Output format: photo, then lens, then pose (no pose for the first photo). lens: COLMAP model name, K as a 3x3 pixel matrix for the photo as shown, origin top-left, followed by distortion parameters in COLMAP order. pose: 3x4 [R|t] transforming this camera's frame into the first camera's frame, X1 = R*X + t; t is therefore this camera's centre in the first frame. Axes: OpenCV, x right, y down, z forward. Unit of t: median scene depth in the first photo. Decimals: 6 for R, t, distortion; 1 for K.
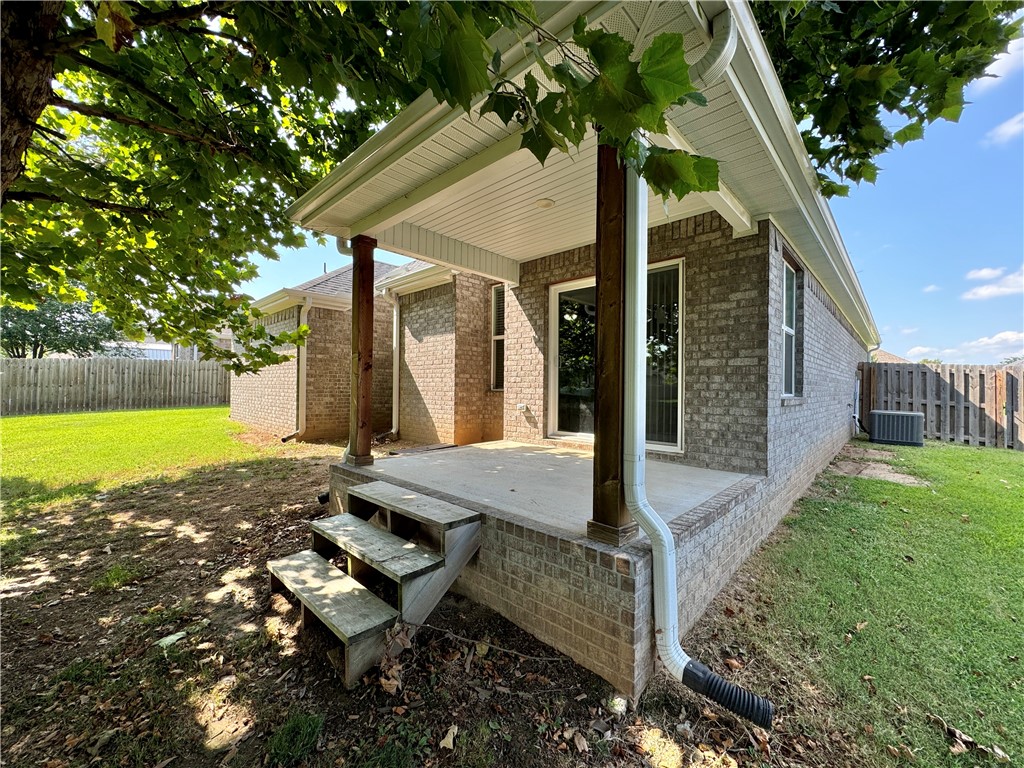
lens RADIAL K [[405.6, 0, 512.0], [0, 405.6, 384.0], [0, 0, 1]] dist [-0.001216, 0.000164]
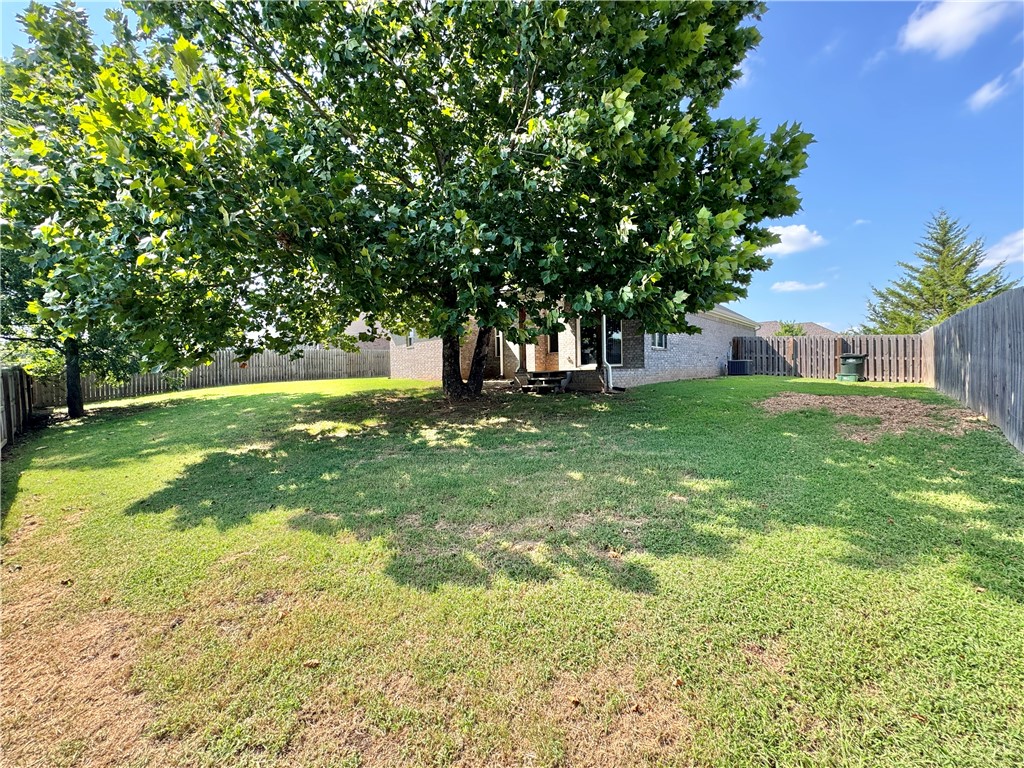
lens RADIAL K [[405.6, 0, 512.0], [0, 405.6, 384.0], [0, 0, 1]] dist [-0.001216, 0.000164]
pose [[0.999293, -0.032899, 0.018184, -0.529485], [0.032350, 0.999035, 0.029721, 0.195860], [-0.019144, -0.029112, 0.999393, -2.239834]]
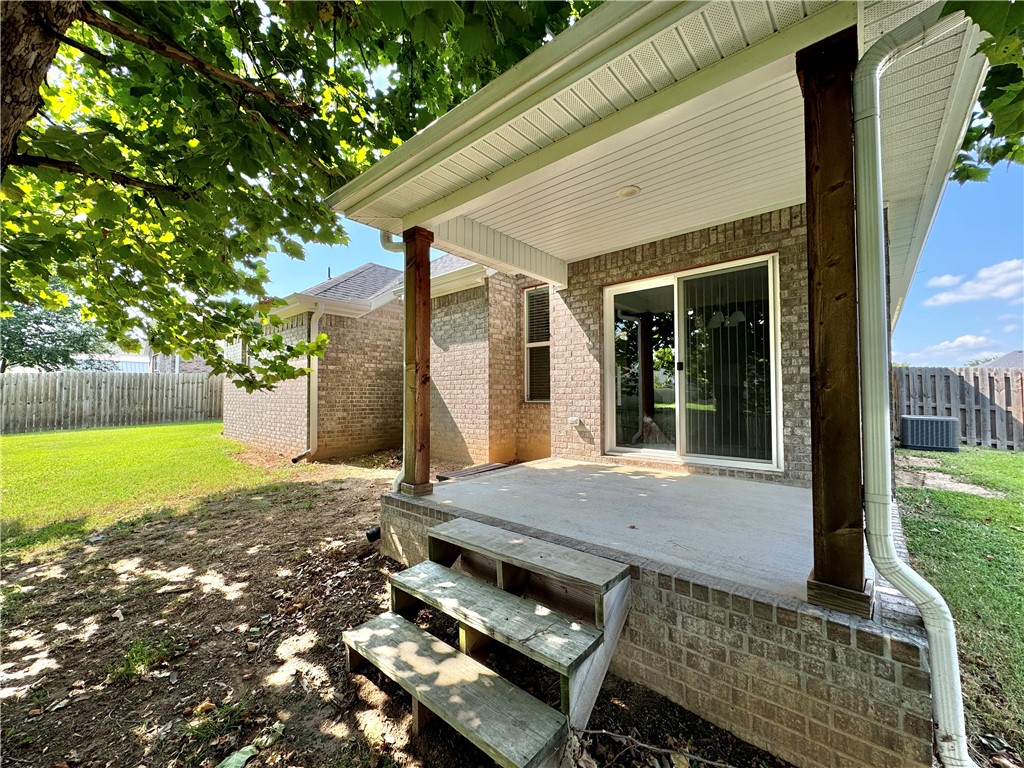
lens RADIAL K [[405.6, 0, 512.0], [0, 405.6, 384.0], [0, 0, 1]] dist [-0.001216, 0.000164]
pose [[0.999039, -0.013989, 0.041547, -0.208378], [0.014830, 0.999690, -0.020009, -0.012900], [-0.041254, 0.020606, 0.998936, 0.135188]]
